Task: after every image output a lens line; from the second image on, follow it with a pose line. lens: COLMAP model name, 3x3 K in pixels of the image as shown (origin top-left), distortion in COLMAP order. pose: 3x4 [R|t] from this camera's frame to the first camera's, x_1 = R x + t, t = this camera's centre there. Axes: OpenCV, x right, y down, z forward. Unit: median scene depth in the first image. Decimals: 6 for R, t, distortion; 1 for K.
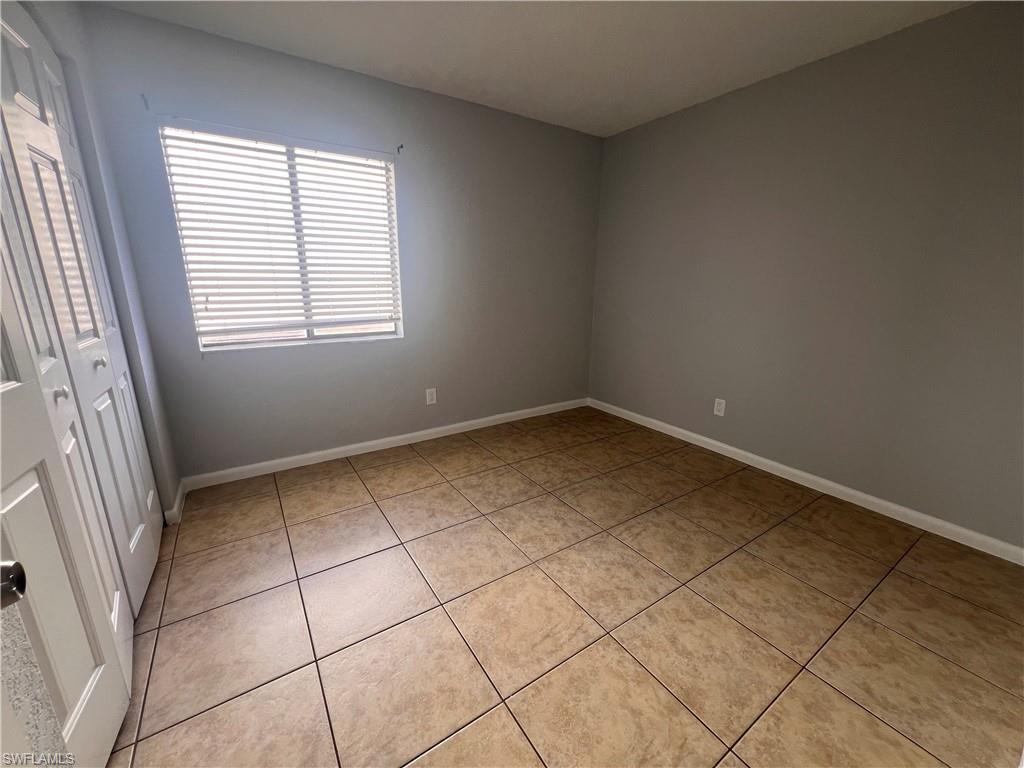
lens RADIAL K [[405.1, 0, 511.9], [0, 405.1, 383.6], [0, 0, 1]] dist [-0.005963, -0.000039]
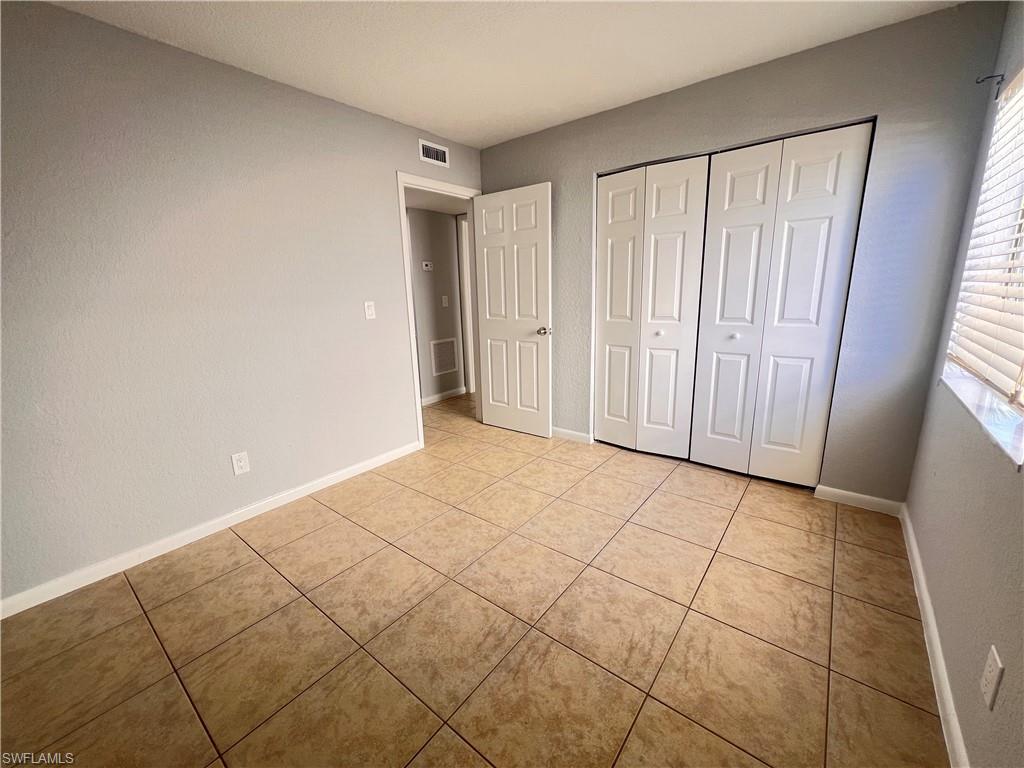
lens RADIAL K [[421.9, 0, 515.1], [0, 421.9, 382.3], [0, 0, 1]] dist [-0.003910, -0.000279]
pose [[-0.948460, 0.084096, -0.305536, 0.332238], [-0.063511, 0.894142, 0.443257, -0.426868], [0.310468, 0.439817, -0.842716, 1.581048]]
